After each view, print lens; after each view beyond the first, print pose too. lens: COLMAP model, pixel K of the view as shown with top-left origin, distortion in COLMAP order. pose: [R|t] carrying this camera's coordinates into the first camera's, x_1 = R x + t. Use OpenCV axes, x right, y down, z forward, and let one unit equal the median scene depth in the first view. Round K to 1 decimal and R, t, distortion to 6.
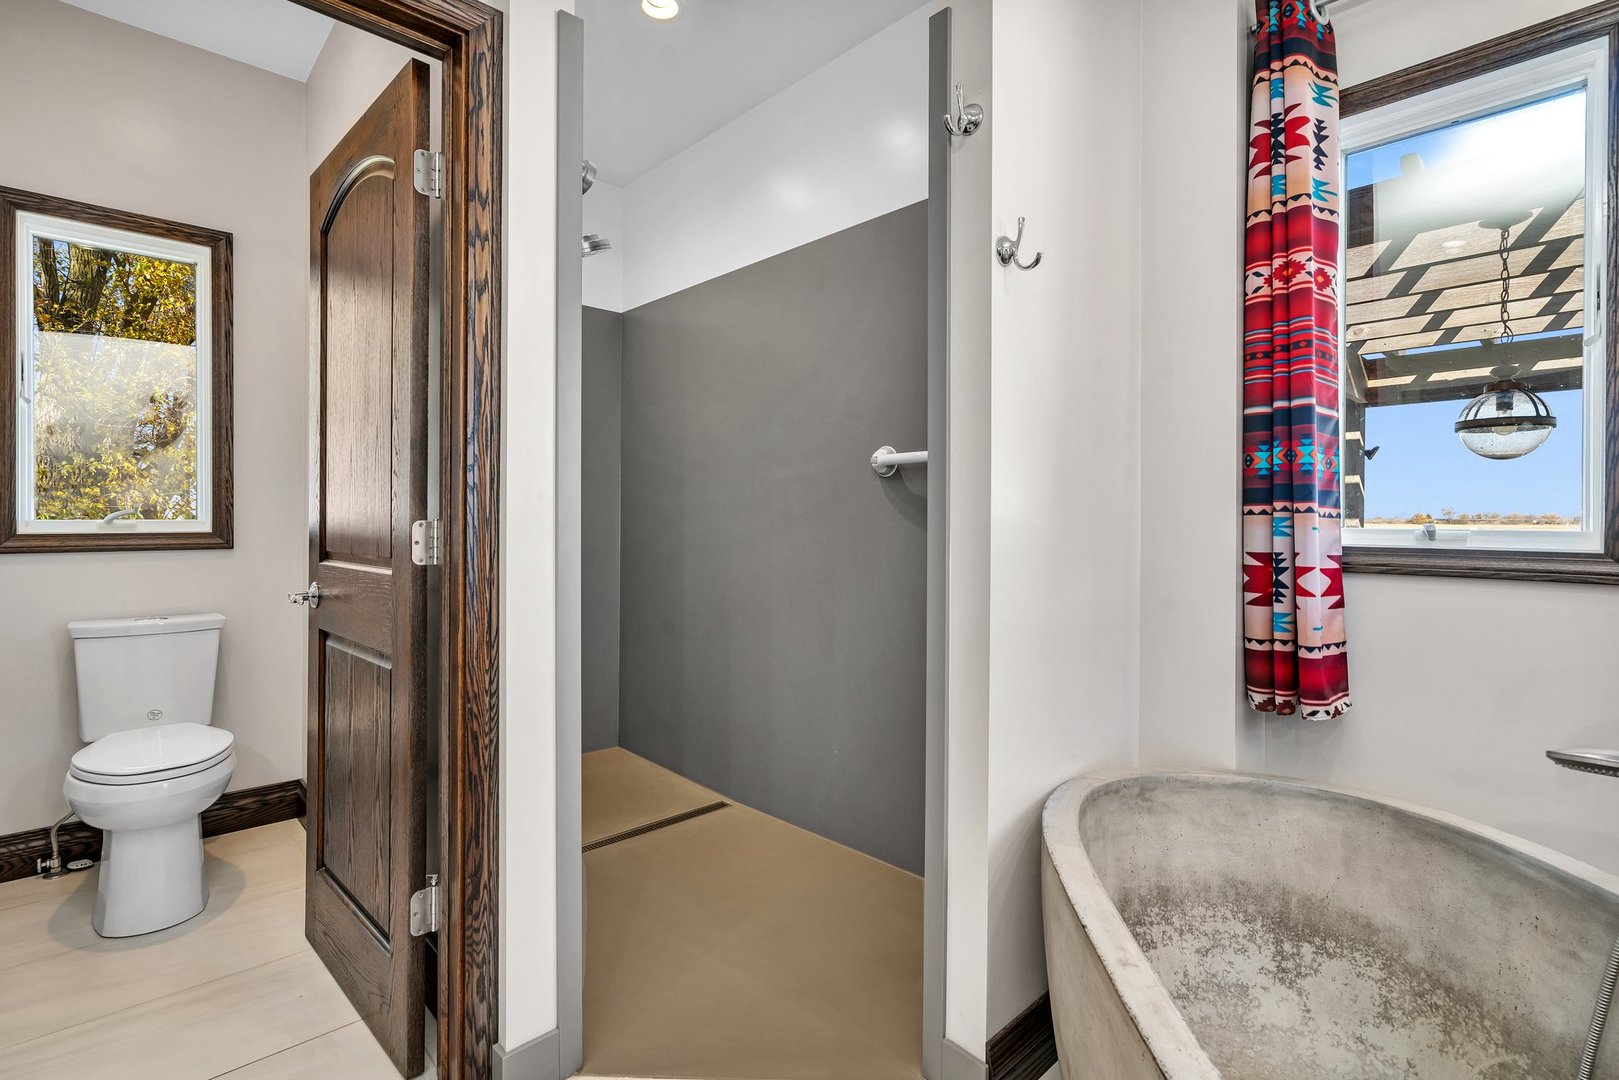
lens RADIAL K [[772.0, 0, 799.5], [0, 772.0, 514.1], [0, 0, 1]] dist [0.002197, 0.000133]
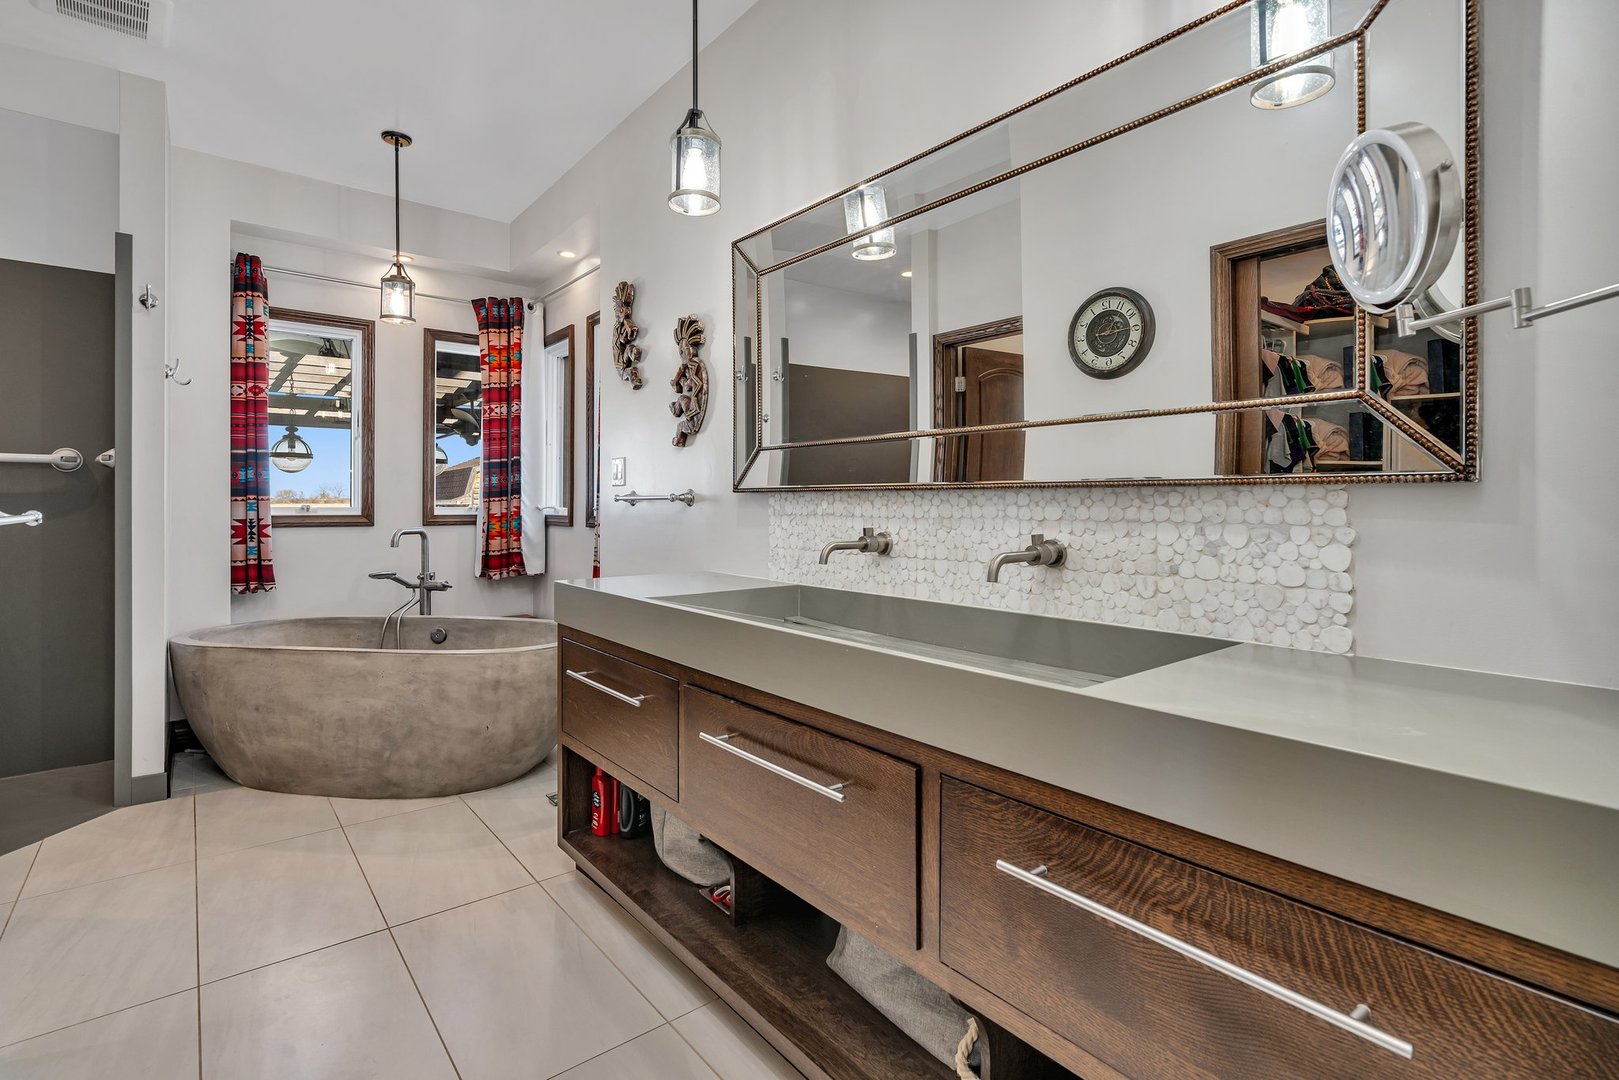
lens RADIAL K [[772.0, 0, 803.9], [0, 772.0, 495.3], [0, 0, 1]] dist [0.002197, 0.000133]
pose [[0.088661, -0.001035, 0.996061, -1.382310], [0.002957, 0.999995, 0.000776, -0.012569], [-0.996057, 0.002877, 0.088663, -0.724892]]
